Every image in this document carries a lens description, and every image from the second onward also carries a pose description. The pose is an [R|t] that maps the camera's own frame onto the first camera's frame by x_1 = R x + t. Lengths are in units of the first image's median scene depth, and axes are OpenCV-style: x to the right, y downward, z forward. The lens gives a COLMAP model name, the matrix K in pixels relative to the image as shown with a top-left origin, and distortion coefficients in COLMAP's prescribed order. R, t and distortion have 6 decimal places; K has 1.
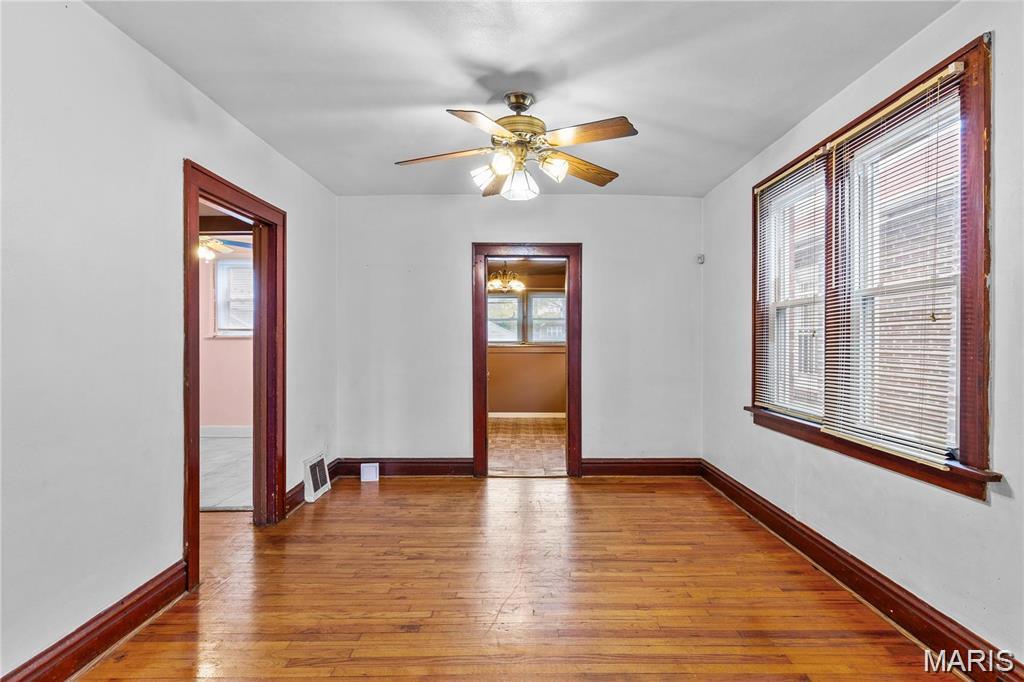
lens RADIAL K [[516.1, 0, 510.9], [0, 516.1, 340.6], [0, 0, 1]] dist [0.001071, -0.000108]
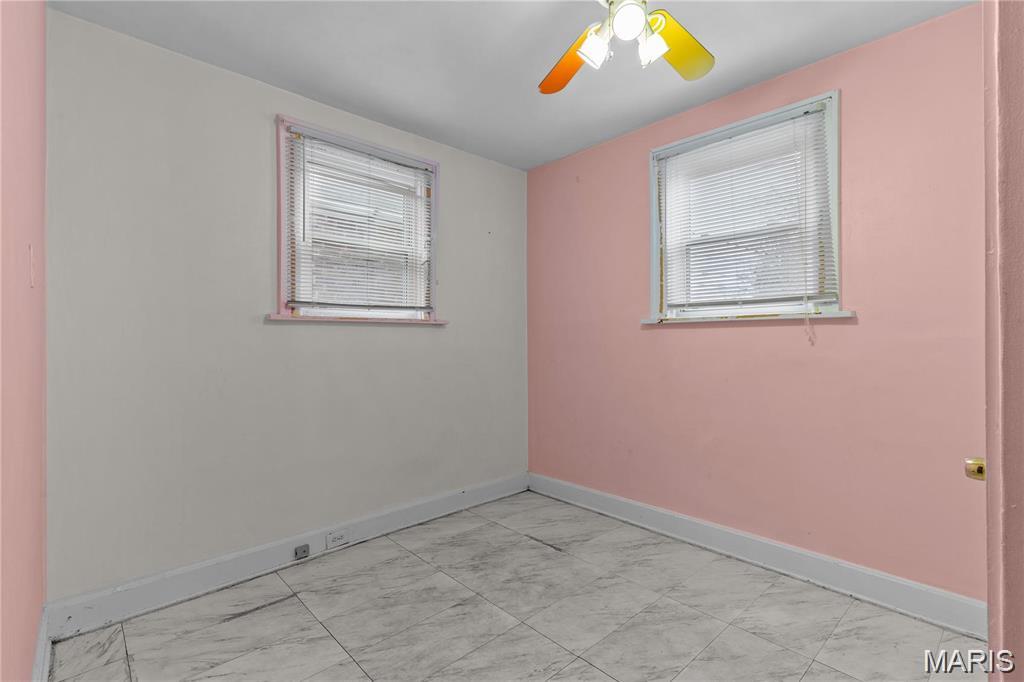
lens RADIAL K [[469.1, 0, 515.2], [0, 469.1, 339.7], [0, 0, 1]] dist [0.001761, -0.000548]
pose [[0.688681, -0.002478, -0.725060, -0.361085], [0.000884, 0.999996, -0.002578, 0.008357], [0.725064, 0.001134, 0.688680, 0.619493]]
